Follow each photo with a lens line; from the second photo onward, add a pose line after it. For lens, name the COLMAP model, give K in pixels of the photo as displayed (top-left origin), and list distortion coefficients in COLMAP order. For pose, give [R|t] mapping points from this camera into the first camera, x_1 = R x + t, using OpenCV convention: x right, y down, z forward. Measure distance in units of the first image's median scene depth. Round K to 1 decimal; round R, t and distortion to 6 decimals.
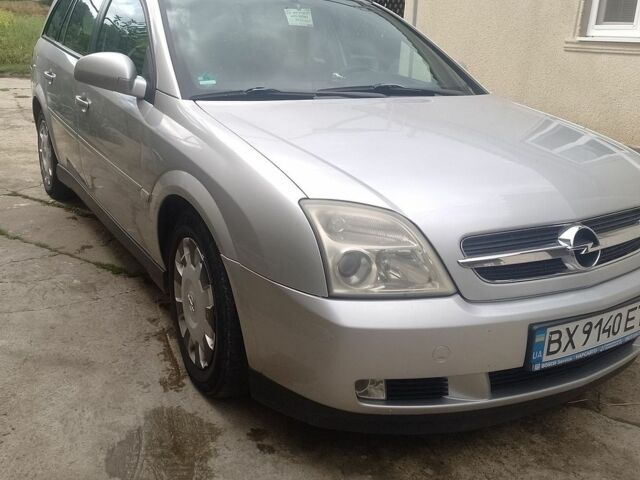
lens RADIAL K [[579.1, 0, 320.0], [0, 579.1, 240.0], [0, 0, 1]] dist [0.119556, -0.201120]
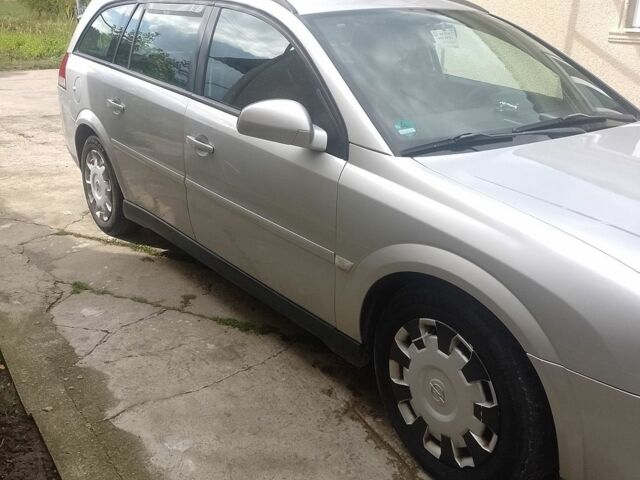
lens RADIAL K [[579.1, 0, 320.0], [0, 579.1, 240.0], [0, 0, 1]] dist [0.119556, -0.201120]
pose [[0.993627, -0.069962, 0.088376, -0.361956], [0.066705, 0.996999, 0.039291, -0.131636], [-0.090859, -0.033145, 0.995312, 0.118750]]
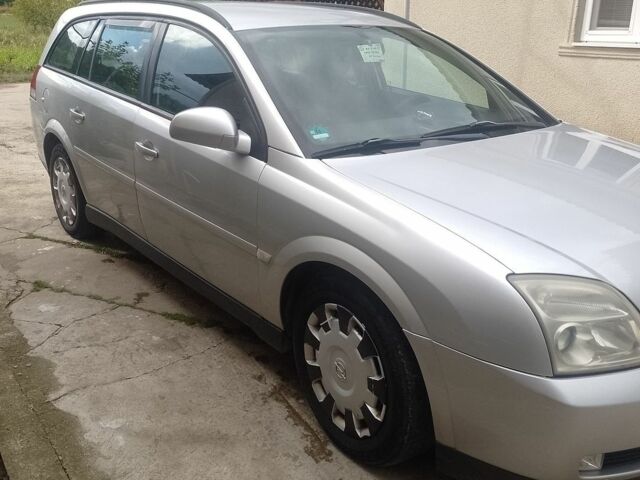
lens RADIAL K [[577.6, 0, 320.0], [0, 577.6, 240.0], [0, 0, 1]] dist [0.088160, -0.158178]
pose [[0.992481, -0.071126, 0.099609, -0.265497], [0.069307, 0.997361, 0.021609, -0.104166], [-0.100883, -0.014543, 0.994792, 0.036136]]
